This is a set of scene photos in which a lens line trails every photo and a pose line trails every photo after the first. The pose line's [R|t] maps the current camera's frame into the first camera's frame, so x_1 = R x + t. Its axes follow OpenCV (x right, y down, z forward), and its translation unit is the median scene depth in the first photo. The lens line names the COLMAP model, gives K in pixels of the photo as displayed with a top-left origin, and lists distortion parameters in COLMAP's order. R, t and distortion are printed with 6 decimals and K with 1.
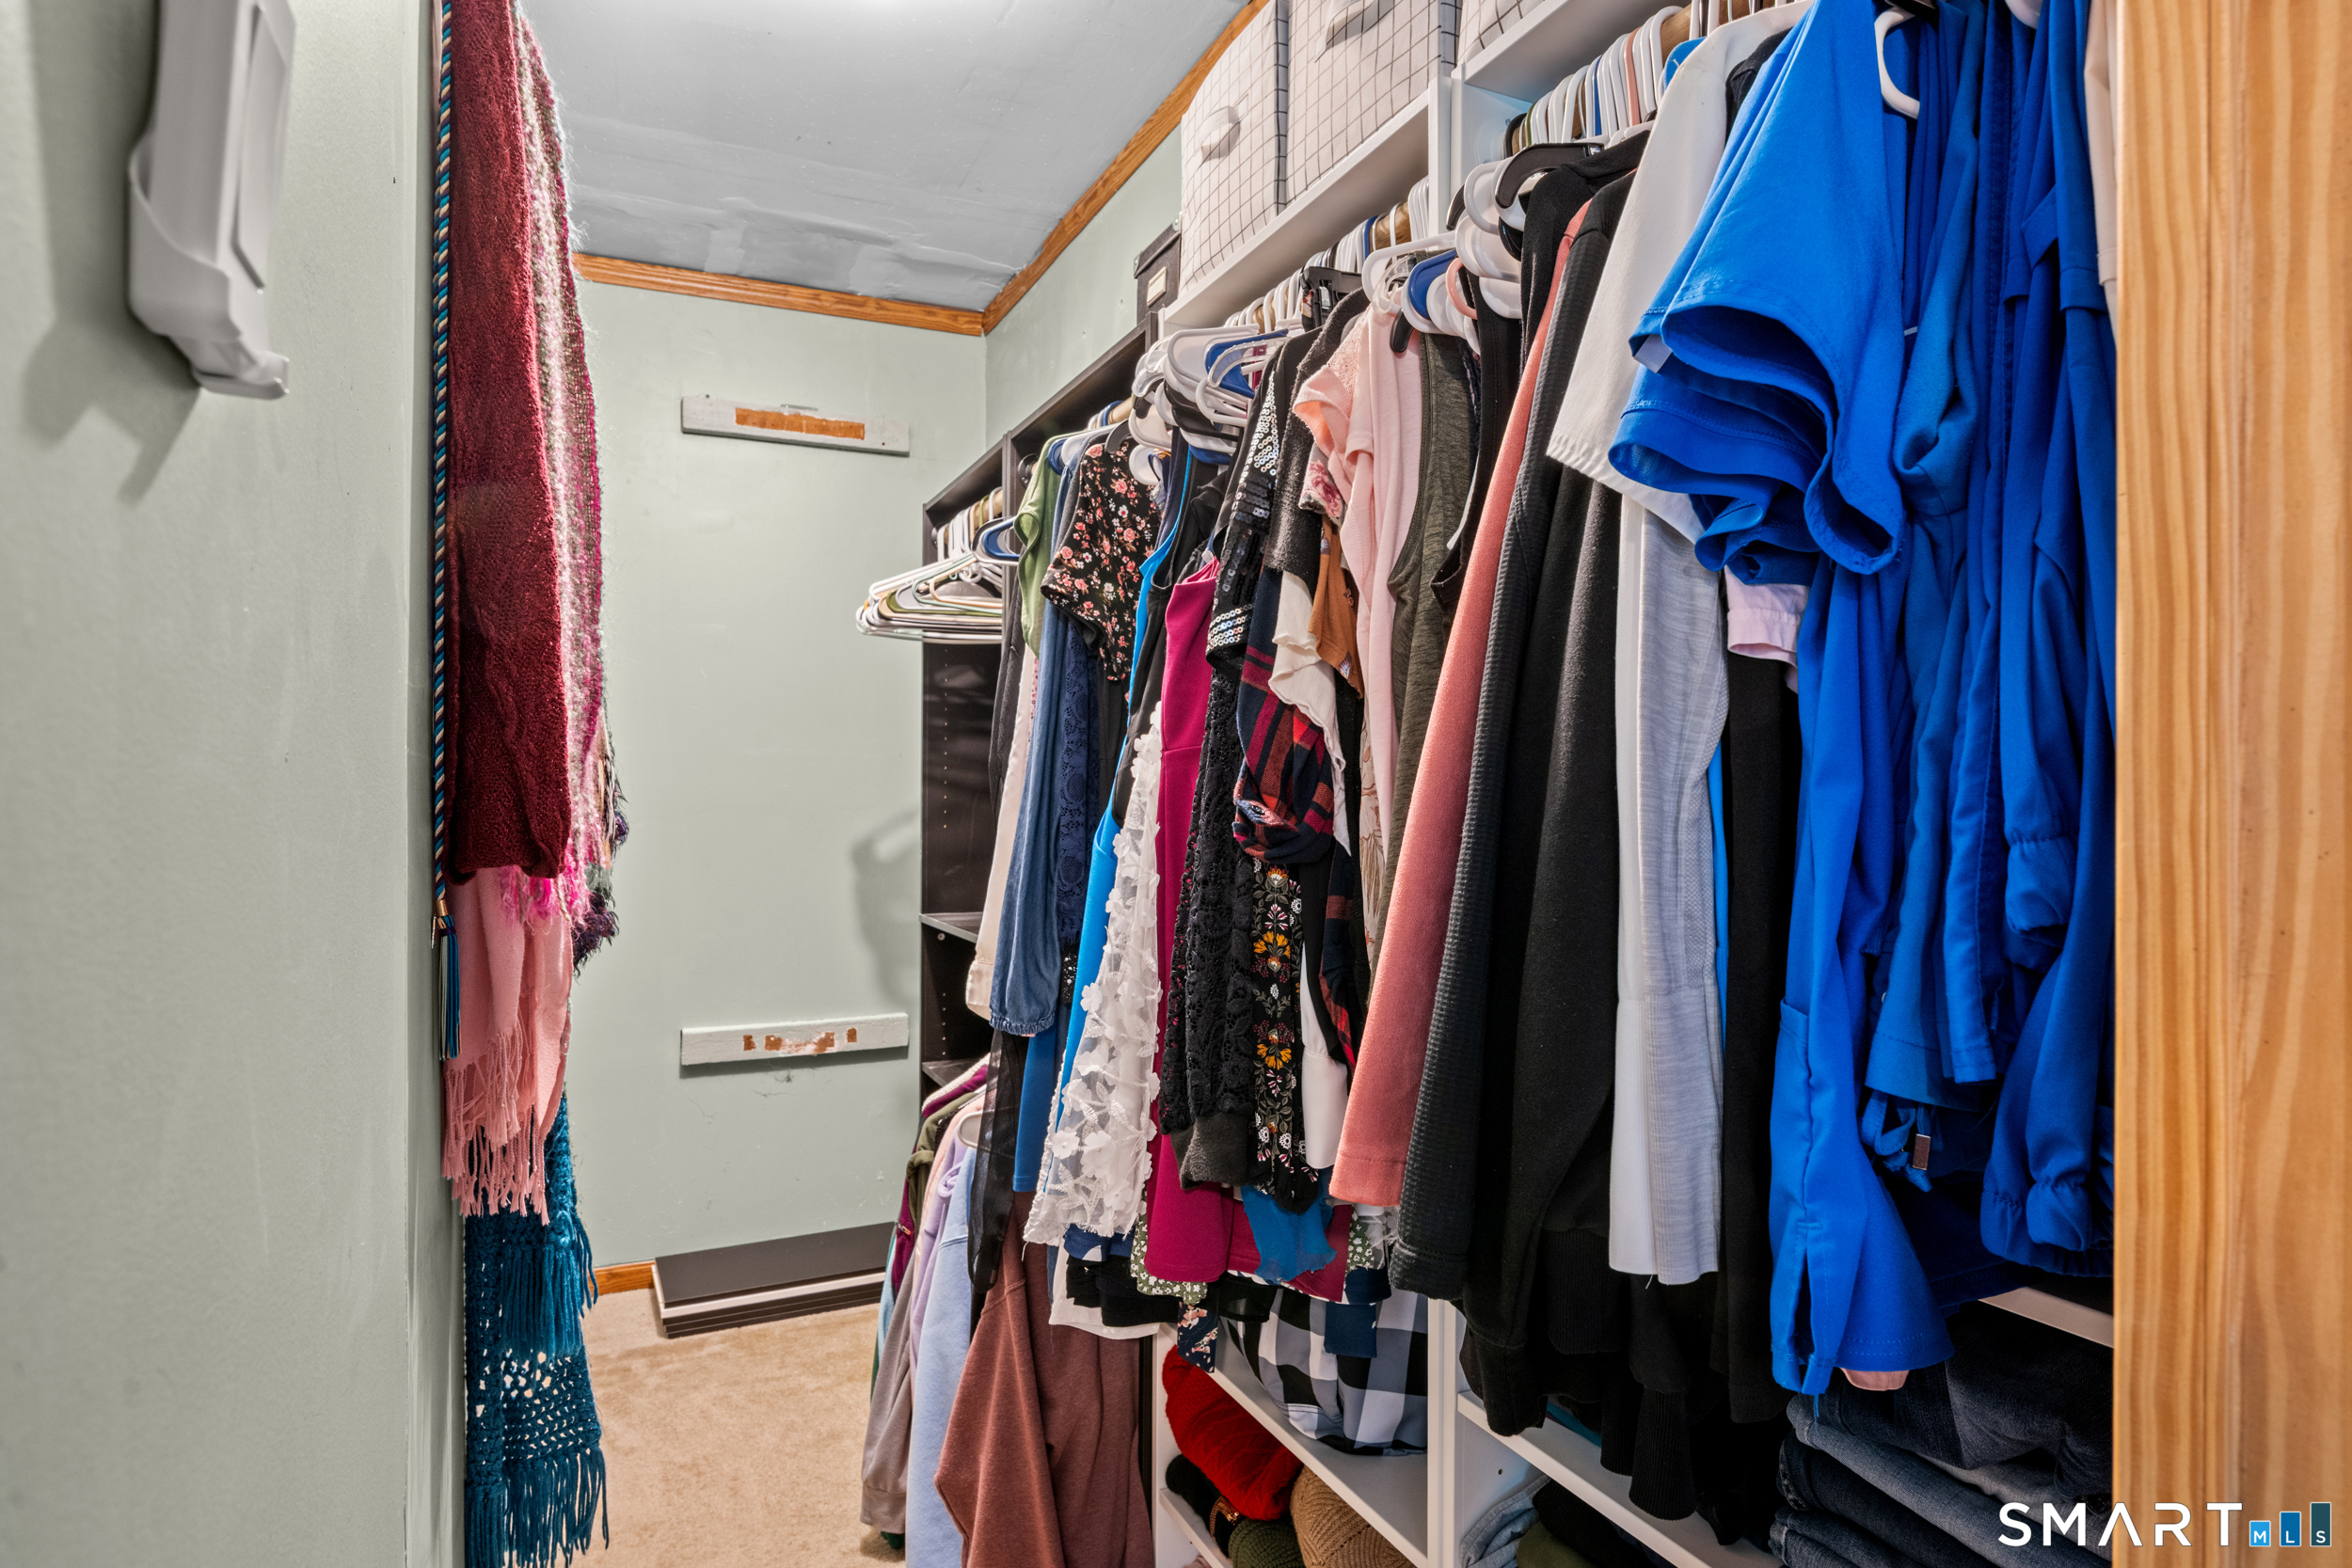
lens RADIAL K [[1285.4, 0, 1176.0], [0, 1285.4, 784.0], [0, 0, 1]] dist [-0.003820, -0.000648]
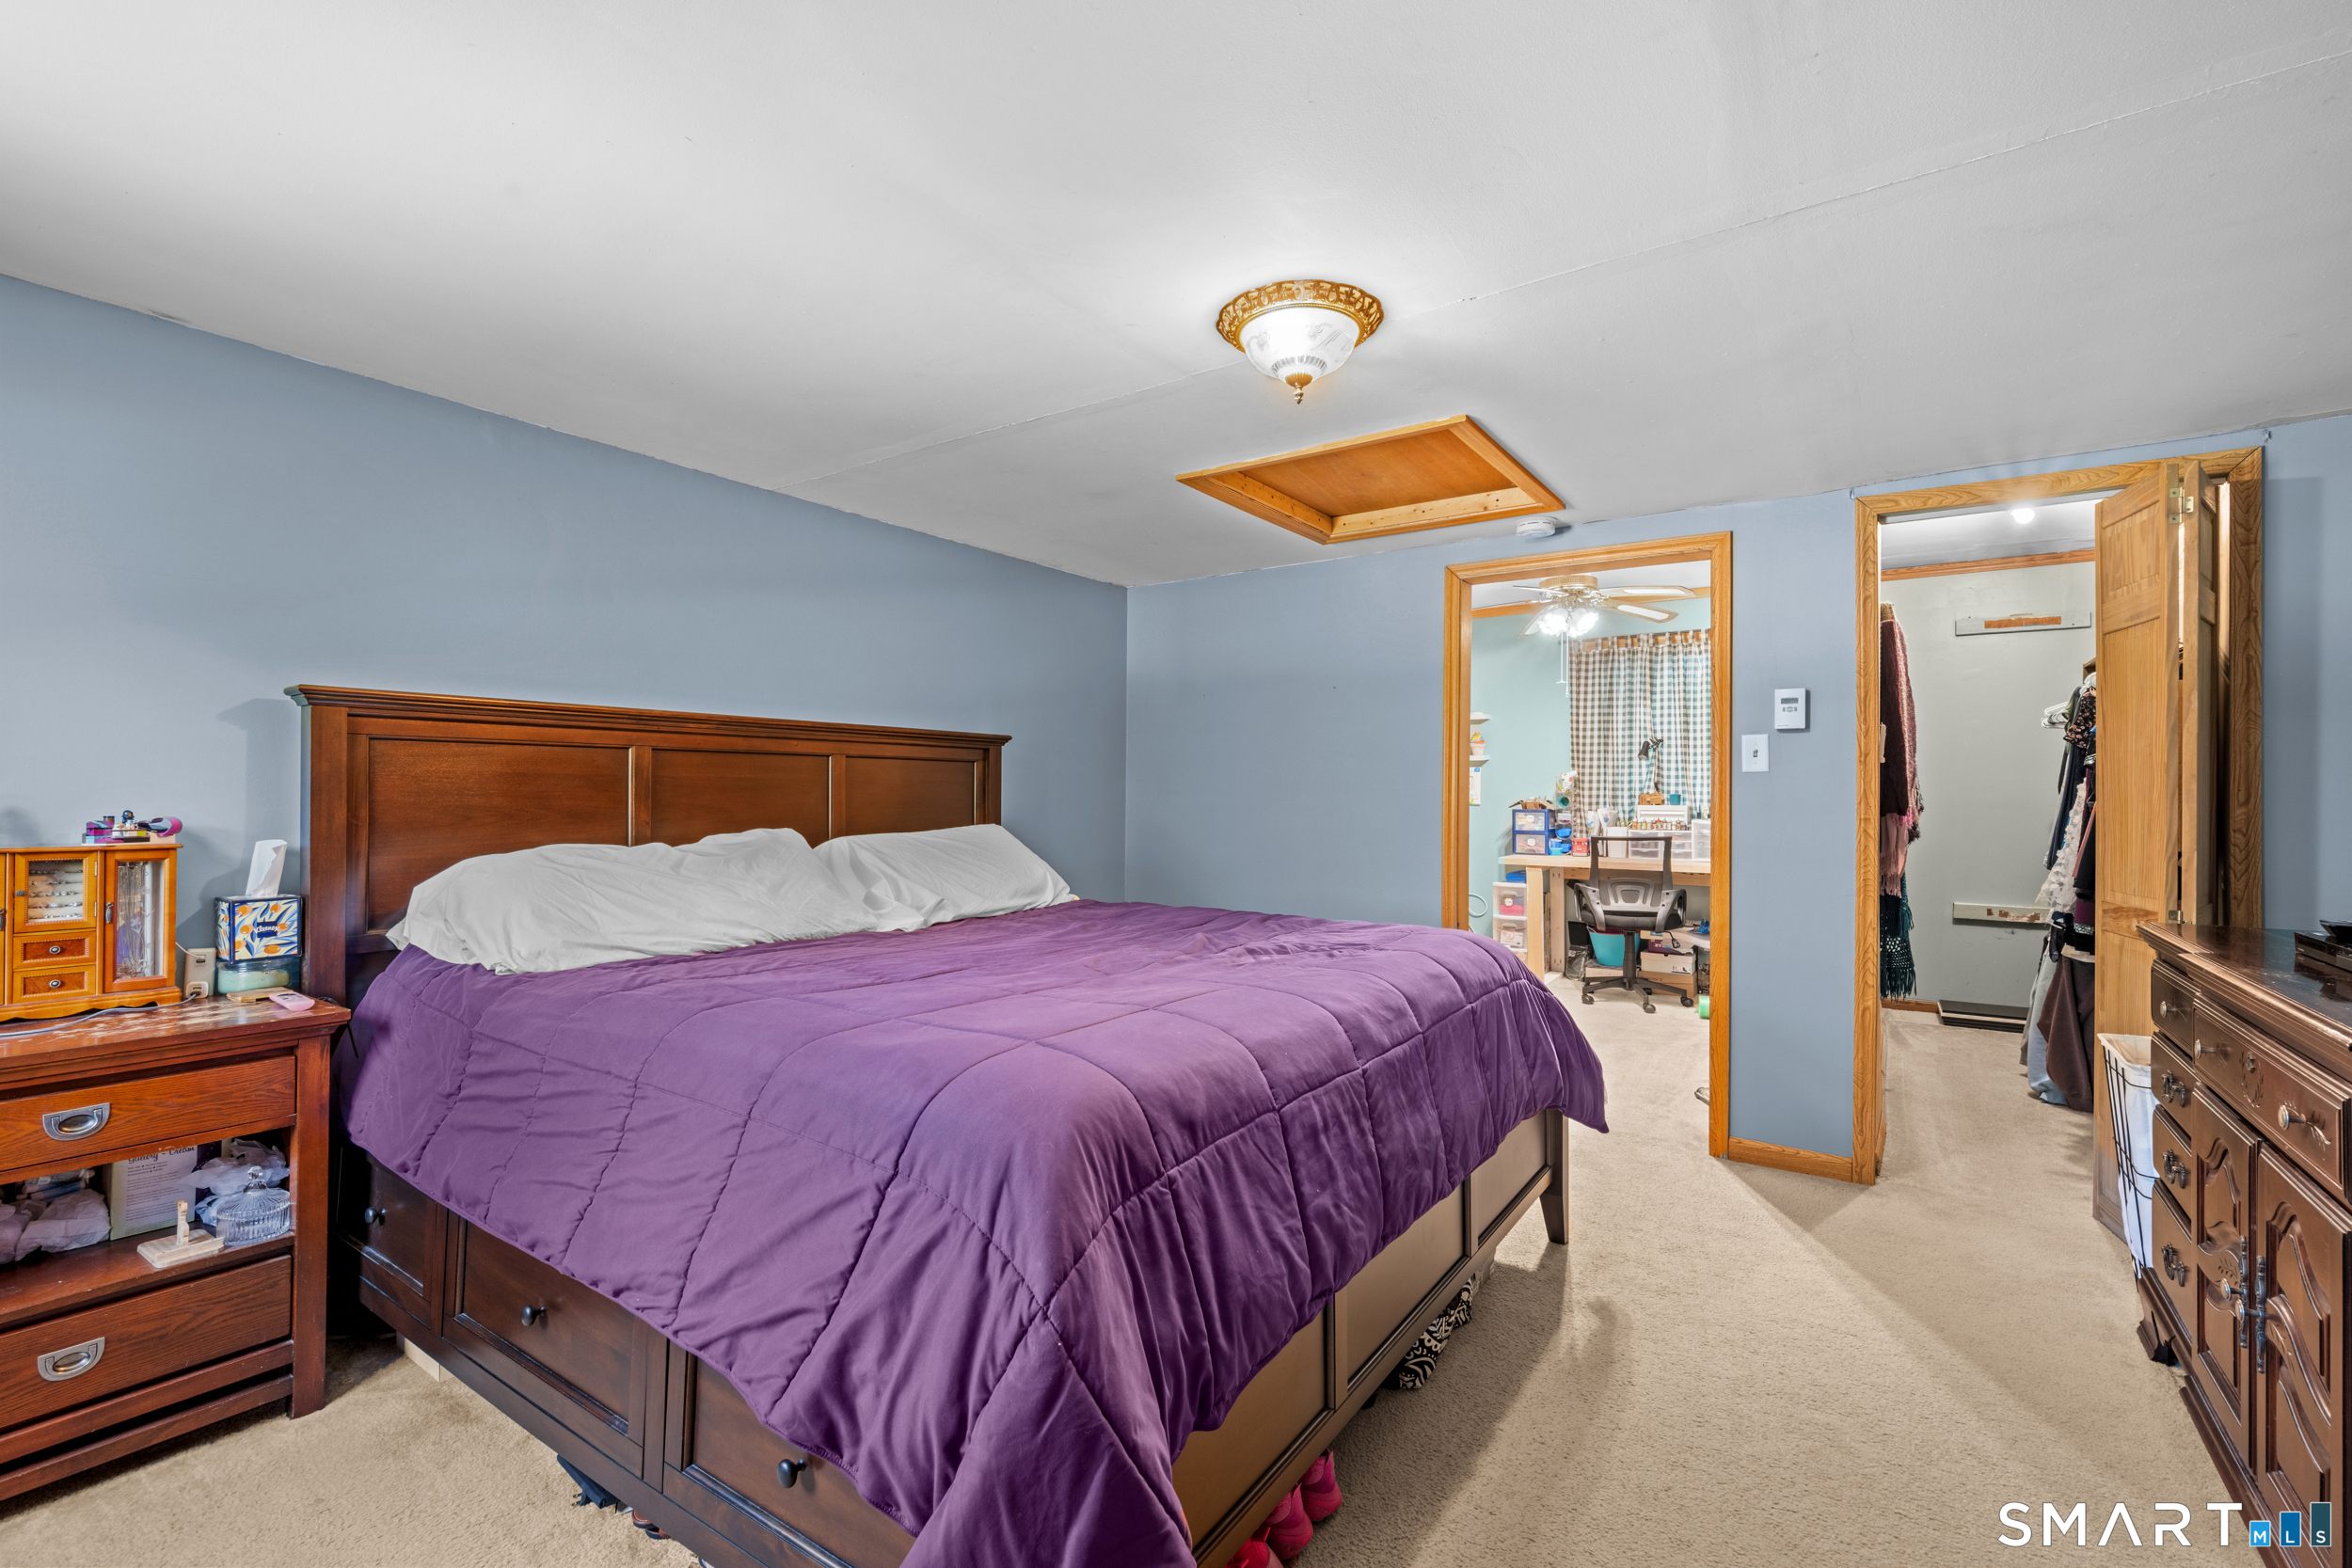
lens RADIAL K [[1038.3, 0, 1171.6], [0, 1038.3, 789.2], [0, 0, 1]] dist [0.000854, 0.000092]
pose [[0.507803, 0.005207, -0.861457, 1.017476], [-0.001657, 0.999986, 0.005068, -0.028816], [0.861472, -0.001146, 0.507804, -2.310346]]
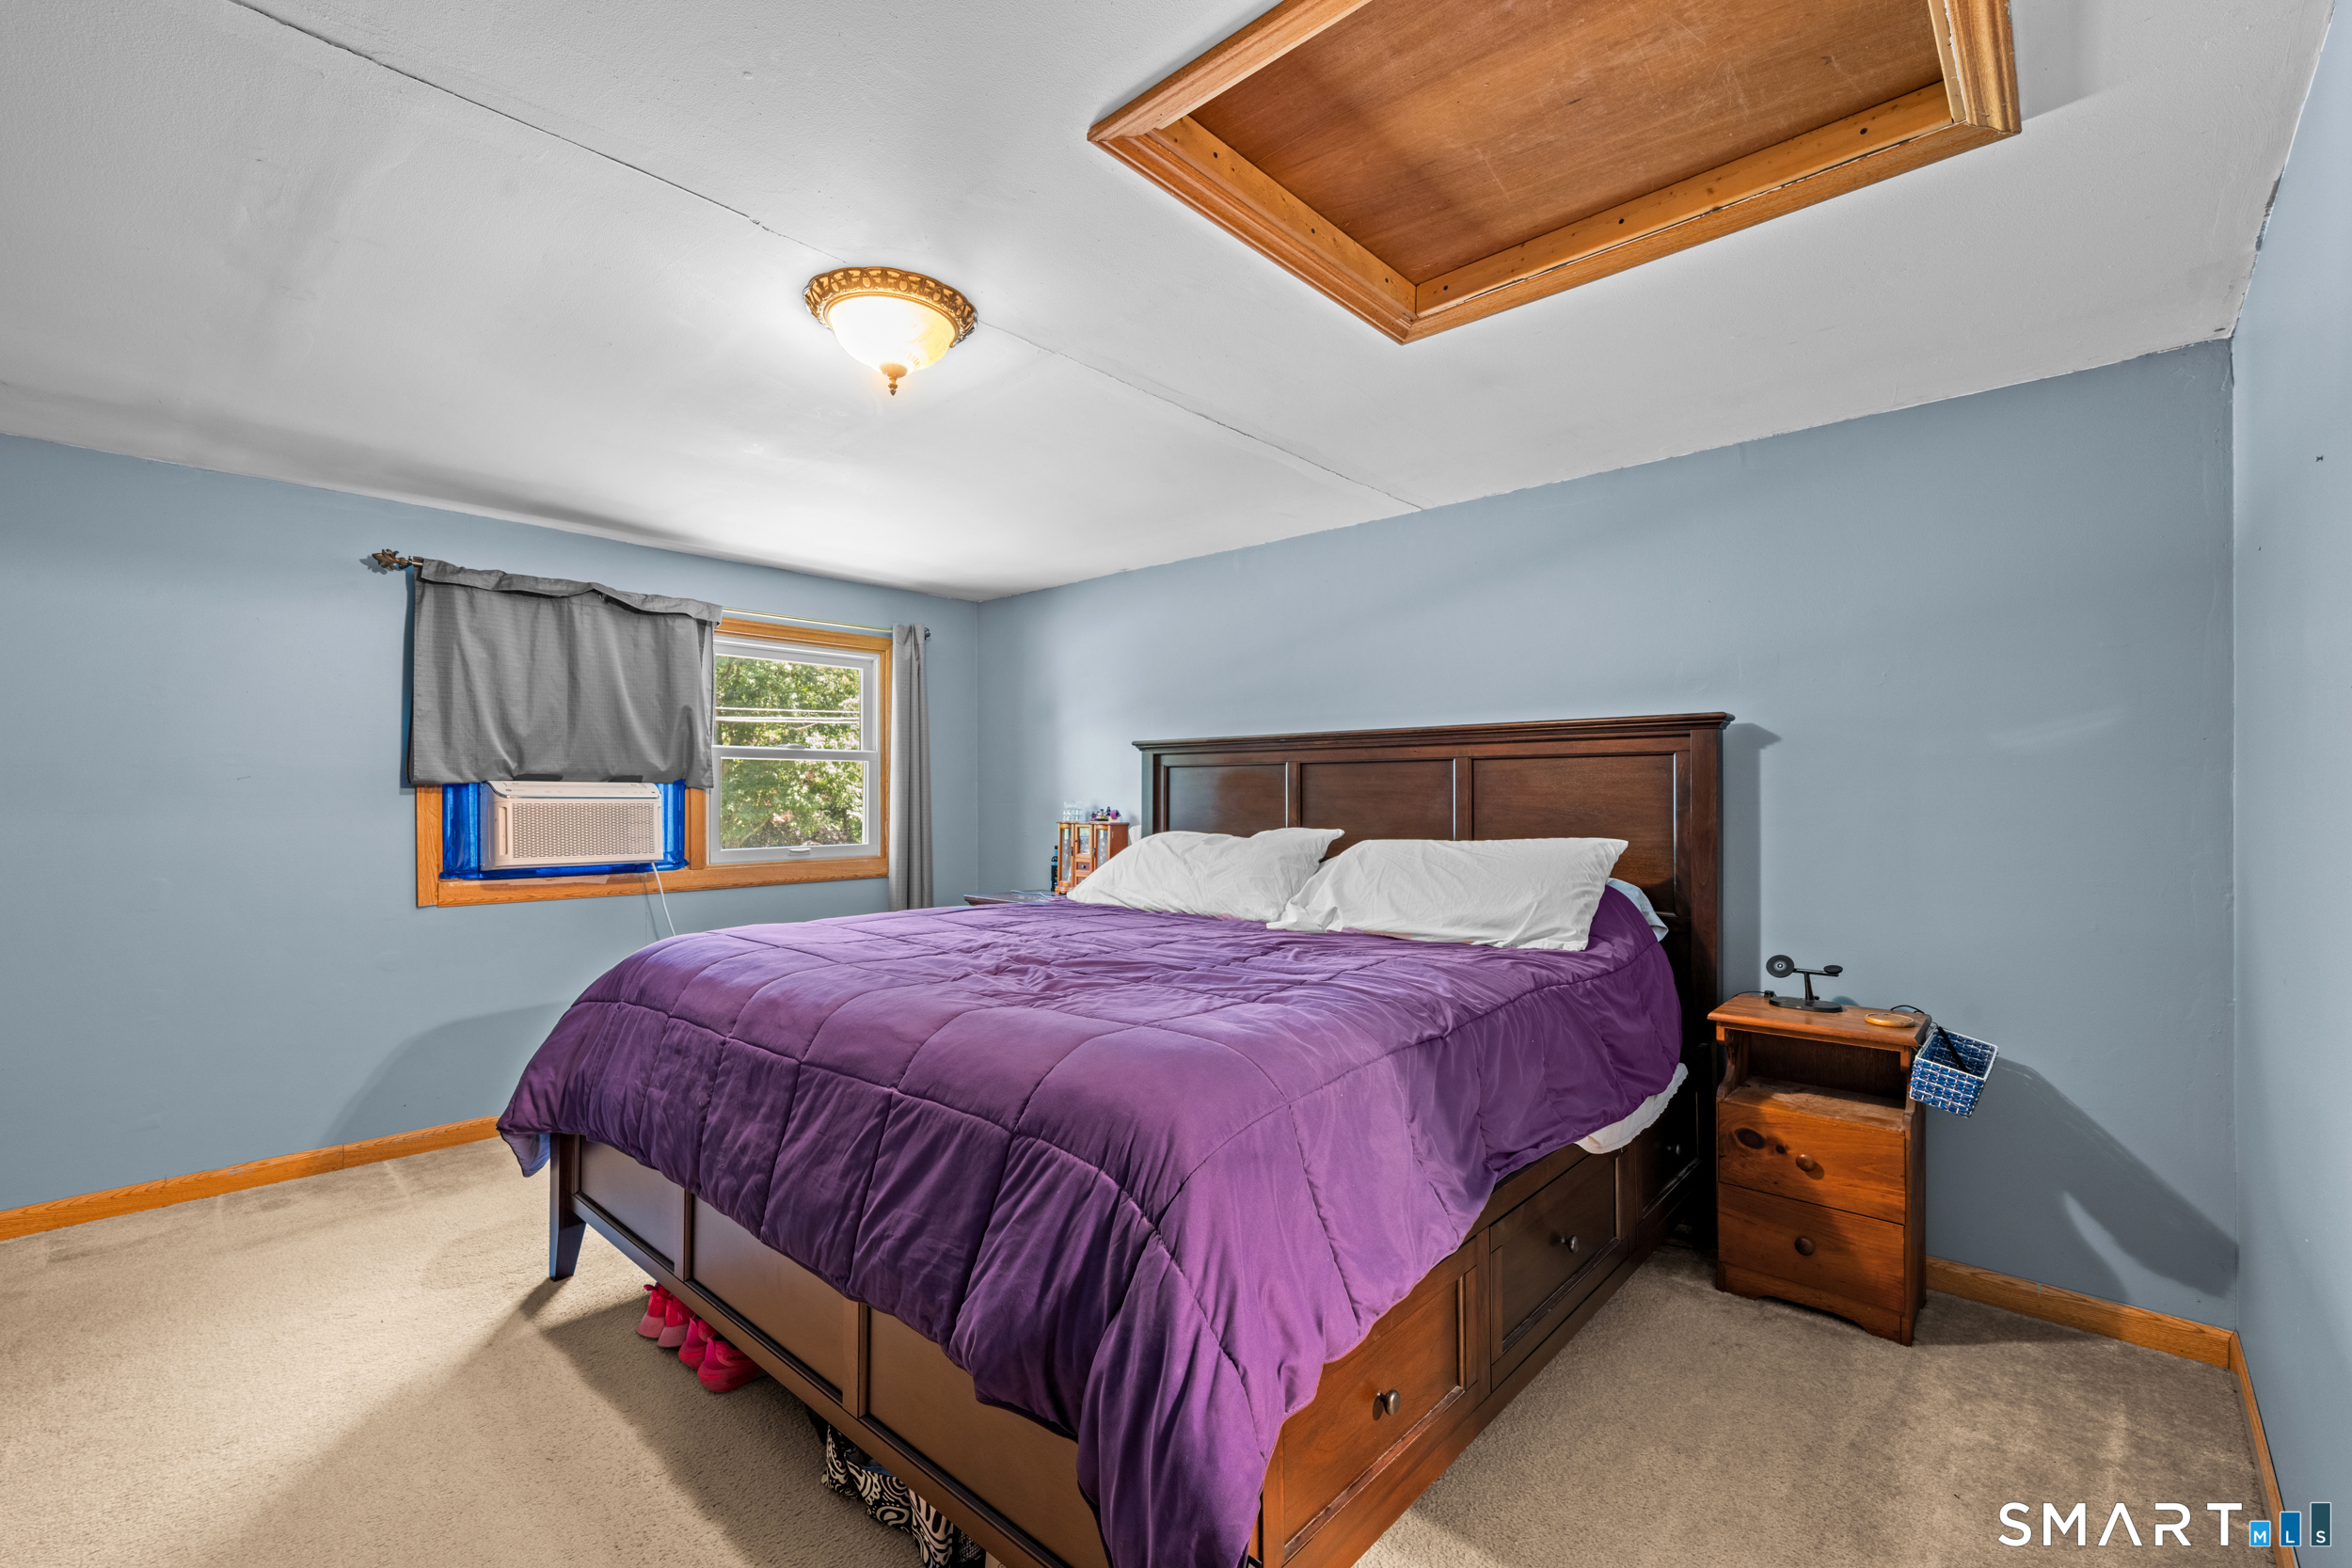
lens RADIAL K [[1000.4, 0, 1177.8], [0, 1000.4, 792.0], [0, 0, 1]] dist [-0.012341, -0.000016]
pose [[-0.922200, 0.001774, -0.386708, -1.786045], [0.006357, 0.999924, -0.010572, 0.052373], [0.386660, -0.012208, -0.922141, 4.137559]]
